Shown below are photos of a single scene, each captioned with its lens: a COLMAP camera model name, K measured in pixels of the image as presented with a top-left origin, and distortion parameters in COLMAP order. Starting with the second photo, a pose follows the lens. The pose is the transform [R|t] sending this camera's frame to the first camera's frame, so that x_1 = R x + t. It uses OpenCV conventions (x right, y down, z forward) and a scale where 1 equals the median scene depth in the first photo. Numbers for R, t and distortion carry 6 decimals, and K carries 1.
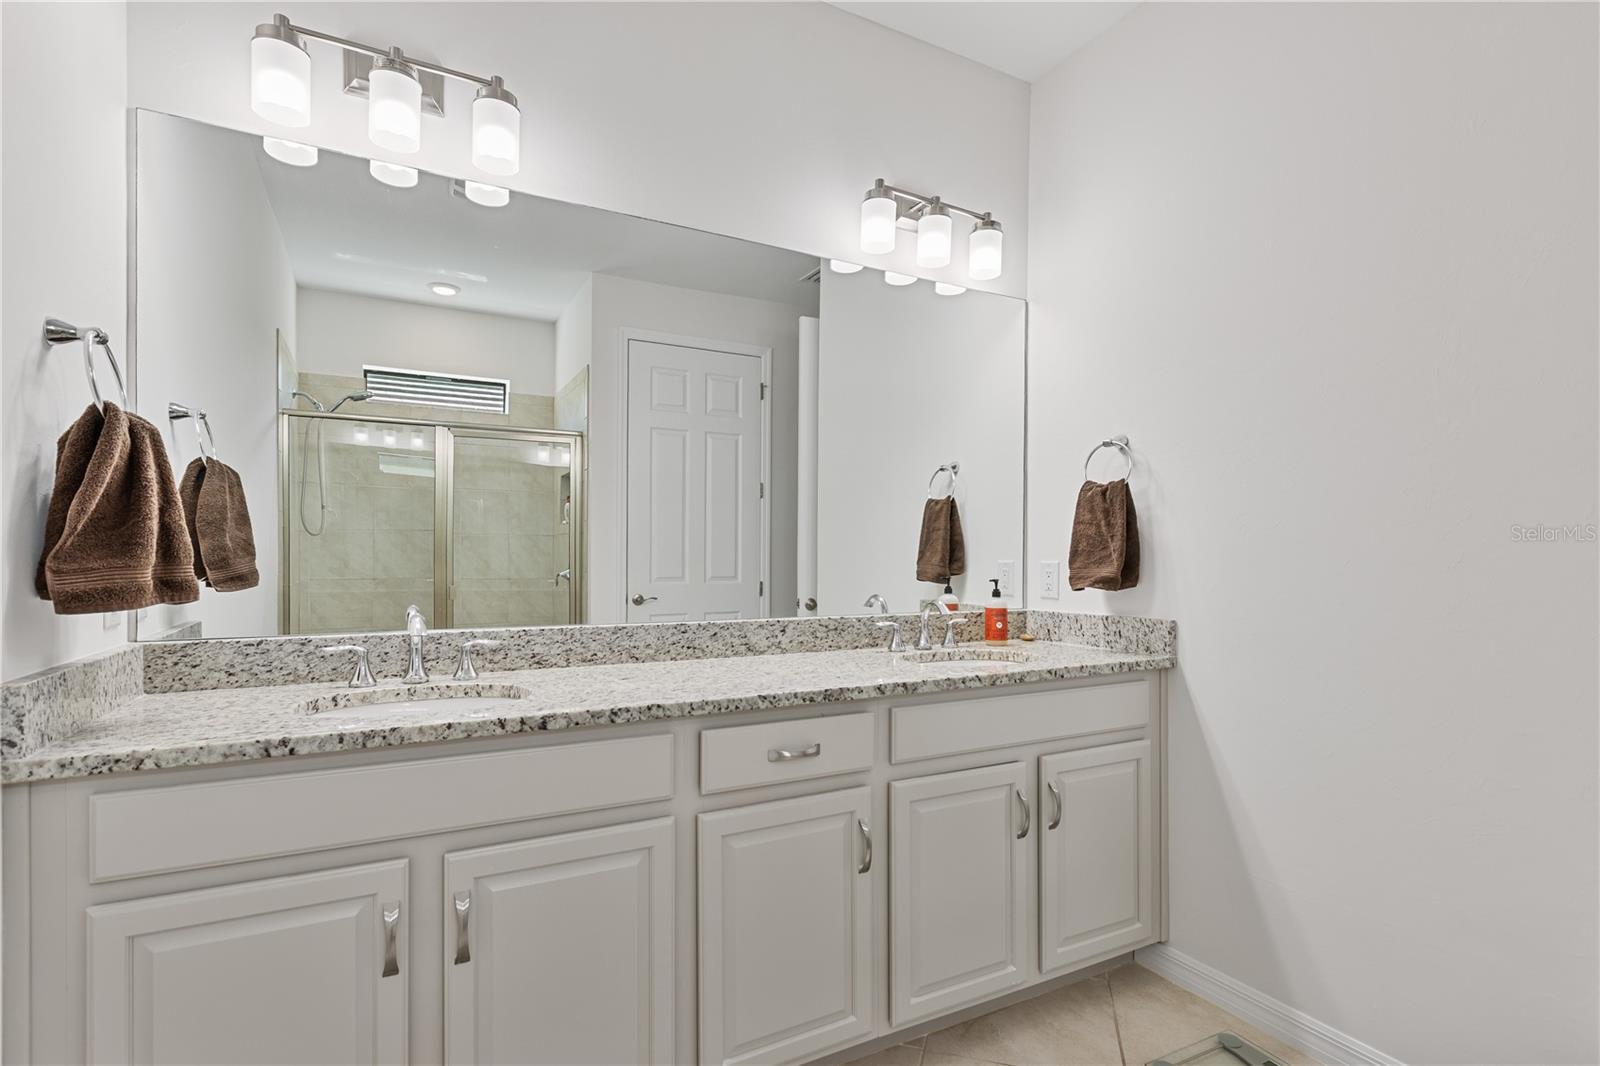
lens RADIAL K [[750.6, 0, 777.8], [0, 750.6, 566.0], [0, 0, 1]] dist [-0.003614, 0.000382]
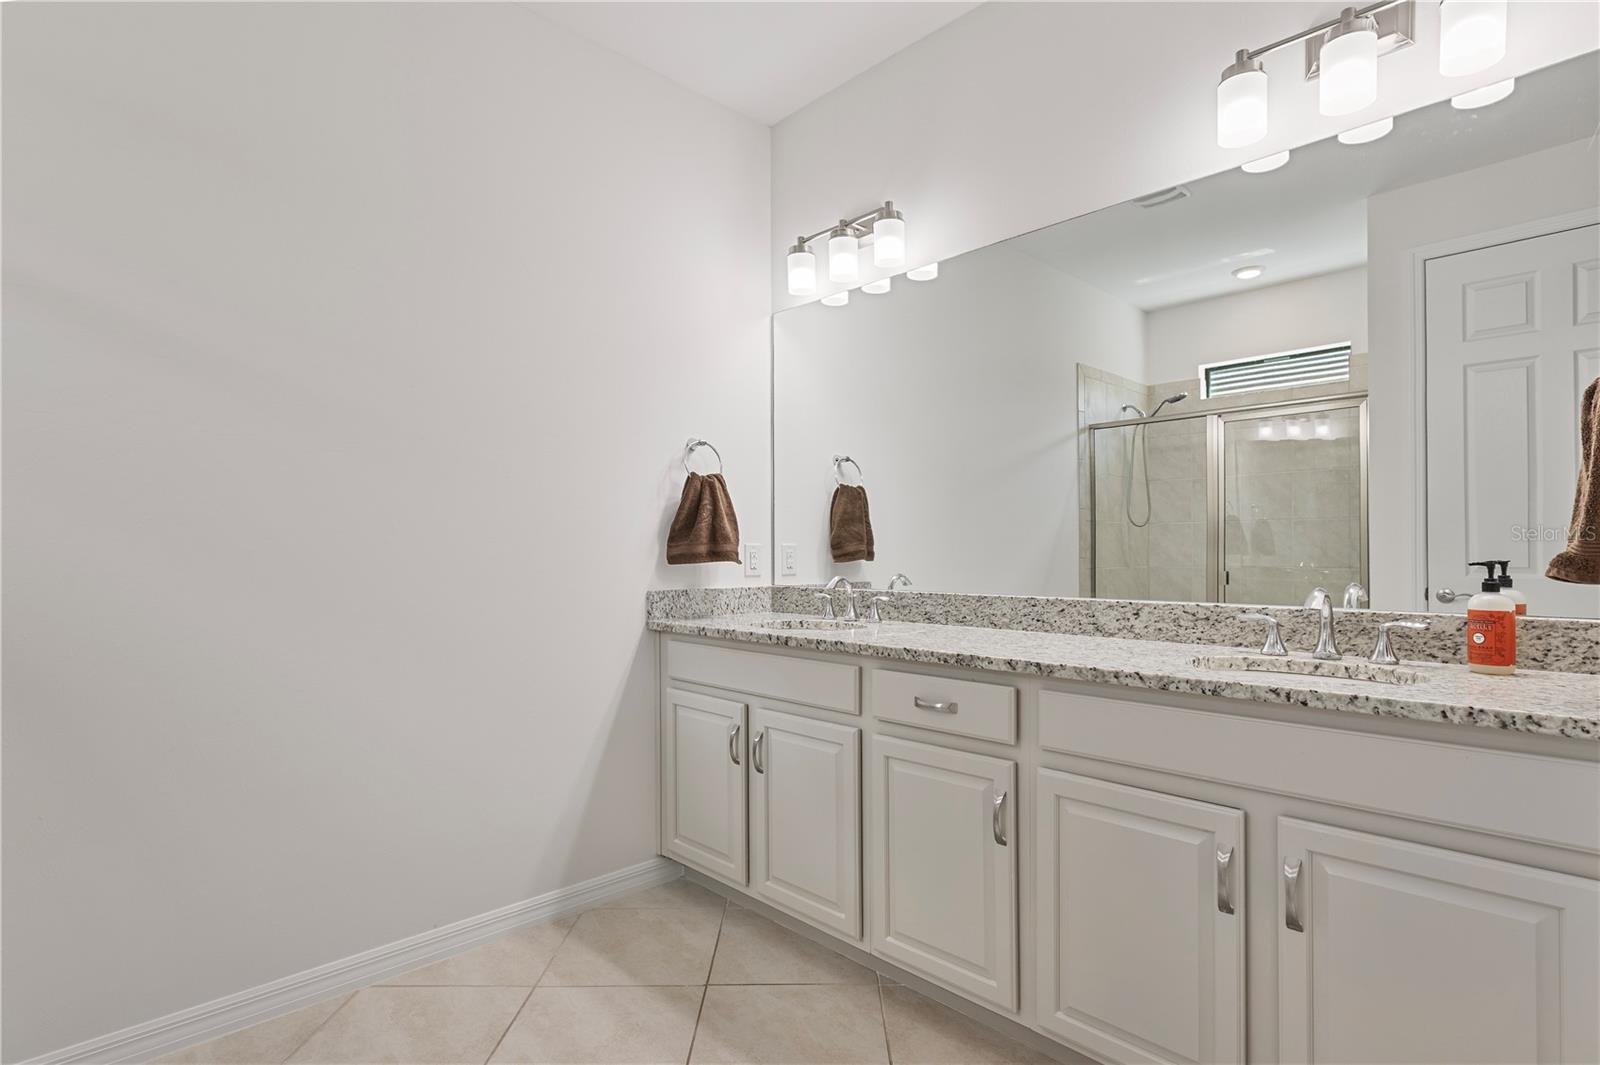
lens RADIAL K [[750.6, 0, 798.3], [0, 750.6, 542.6], [0, 0, 1]] dist [-0.003614, 0.000382]
pose [[0.319404, -0.014254, -0.947511, 0.833441], [-0.005667, 0.999840, -0.016951, 0.018973], [0.947602, 0.010784, 0.319273, 0.353811]]
